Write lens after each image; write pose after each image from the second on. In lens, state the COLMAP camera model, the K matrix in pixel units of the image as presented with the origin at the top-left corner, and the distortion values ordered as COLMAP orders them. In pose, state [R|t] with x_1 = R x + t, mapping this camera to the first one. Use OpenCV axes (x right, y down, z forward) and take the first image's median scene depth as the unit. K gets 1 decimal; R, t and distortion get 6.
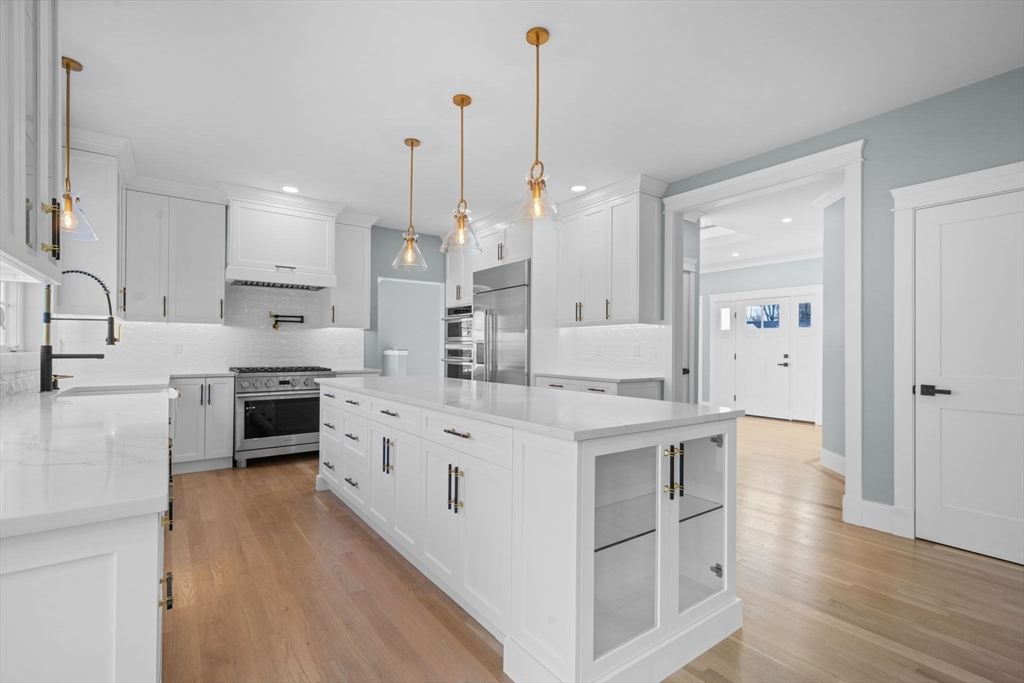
lens RADIAL K [[465.3, 0, 511.4], [0, 465.3, 347.3], [0, 0, 1]] dist [0.002214, 0.000513]
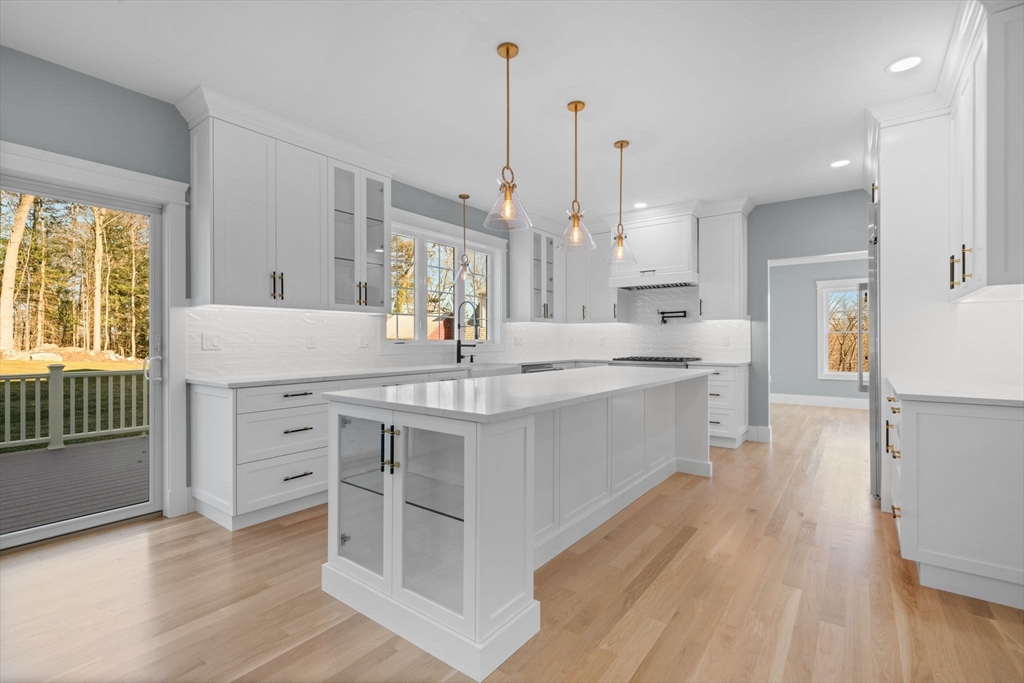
lens RADIAL K [[464.7, 0, 511.2], [0, 464.7, 339.8], [0, 0, 1]] dist [-0.001796, 0.000157]
pose [[0.286944, -0.008287, -0.957912, 0.542909], [0.006399, 0.999957, -0.006734, 0.005205], [0.957926, -0.004197, 0.286984, 0.347957]]
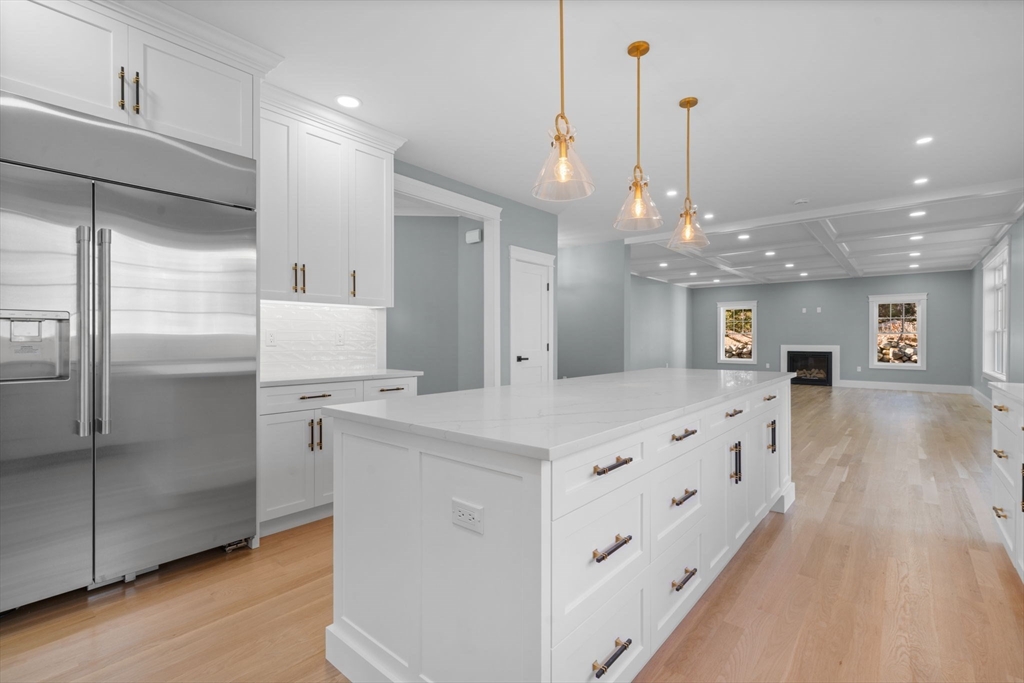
lens RADIAL K [[464.7, 0, 511.2], [0, 464.7, 339.8], [0, 0, 1]] dist [-0.001796, 0.000157]
pose [[-0.221406, -0.008678, 0.975143, -0.563046], [-0.008184, 0.999942, 0.007040, 0.001681], [-0.975147, -0.006422, -0.221464, 0.891233]]
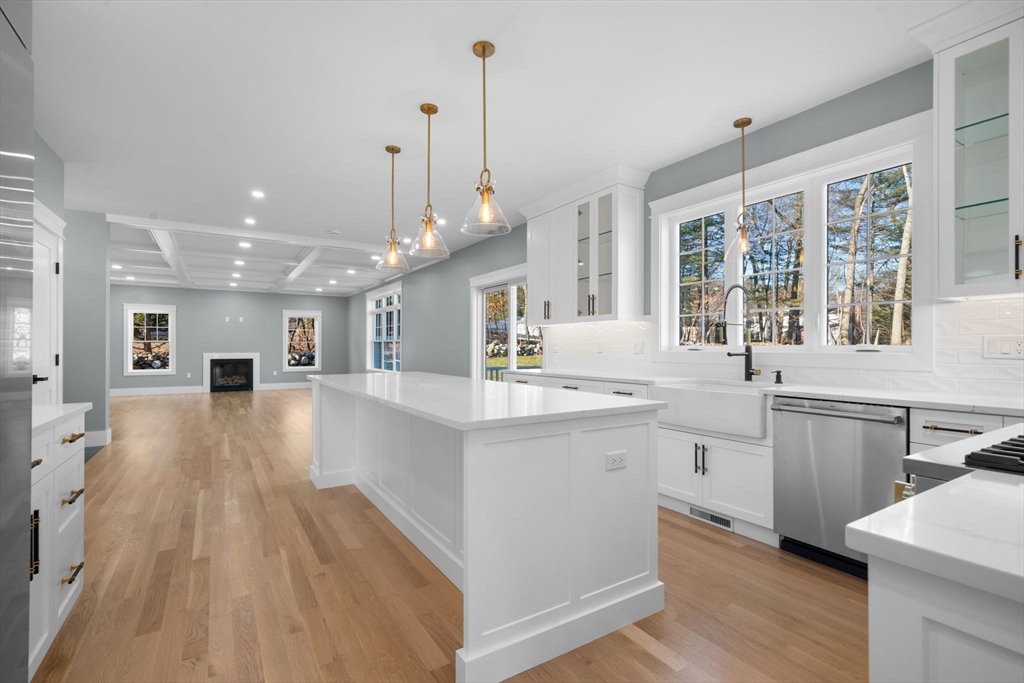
lens RADIAL K [[473.8, 0, 512.2], [0, 473.8, 346.7], [0, 0, 1]] dist [-0.003590, -0.000299]
pose [[-0.997156, -0.005954, 0.075125, -0.236817], [-0.006399, 0.999963, -0.005692, 0.005893], [-0.075089, -0.006157, -0.997158, 1.287568]]
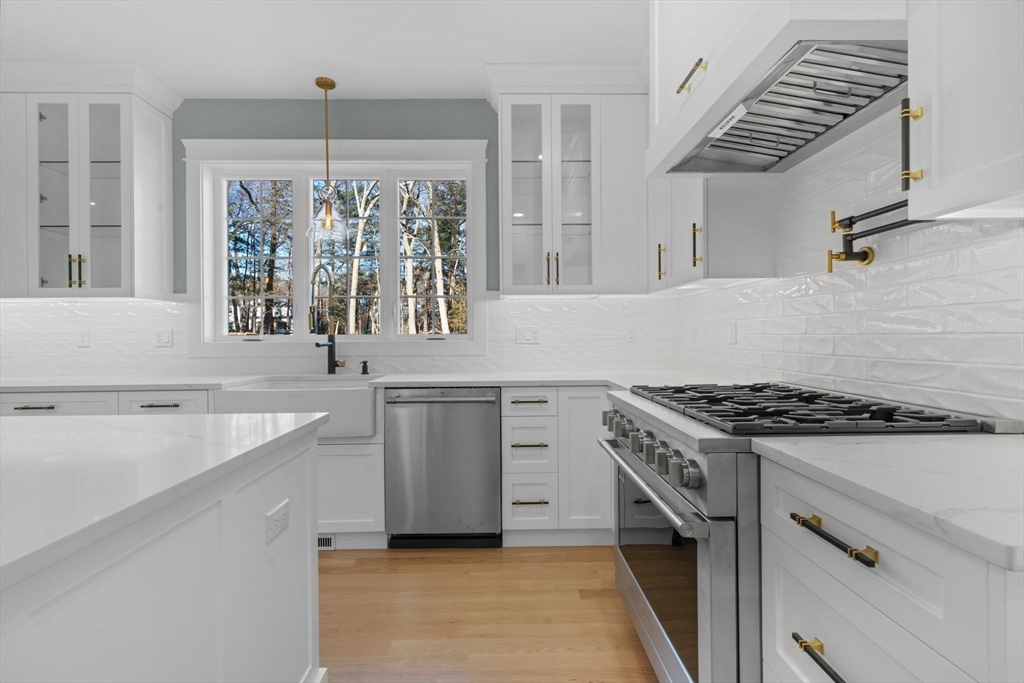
lens RADIAL K [[465.6, 0, 509.8], [0, 465.6, 336.4], [0, 0, 1]] dist [0.000996, 0.000318]
pose [[-0.576986, 0.000461, -0.816754, -0.160969], [0.008333, 0.999951, -0.005322, 0.005461], [0.816712, -0.009877, -0.576961, 1.111066]]
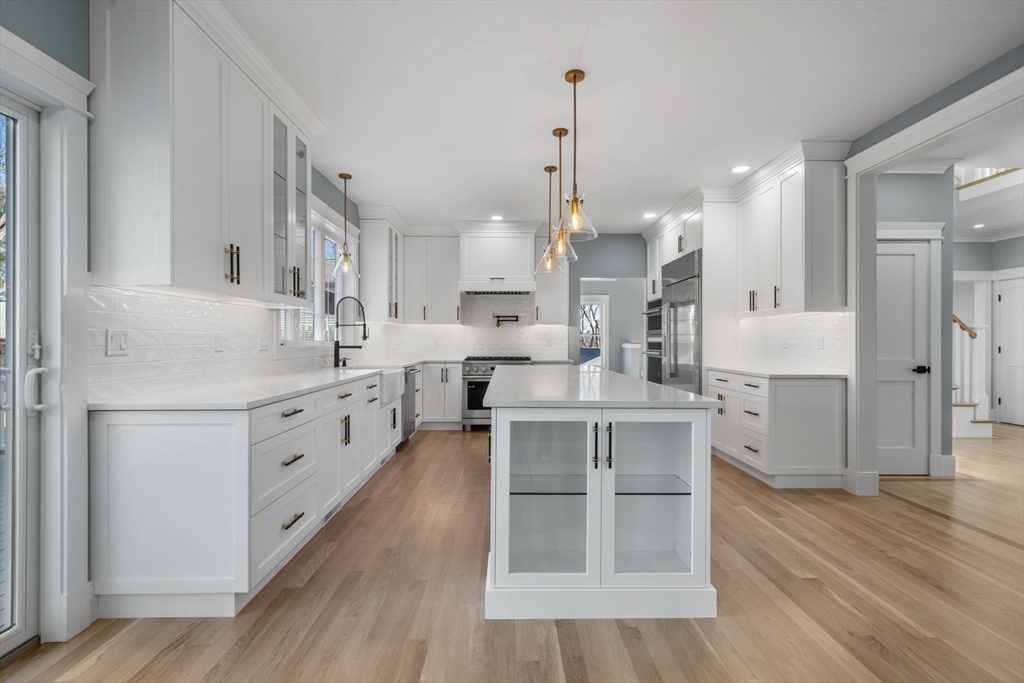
lens RADIAL K [[471.7, 0, 514.1], [0, 471.7, 340.8], [0, 0, 1]] dist [-0.001153, 0.000252]
pose [[0.816221, -0.005844, -0.577710, 0.308823], [0.005889, 0.999981, -0.001795, 0.001772], [0.577710, -0.001937, 0.816240, -0.032002]]
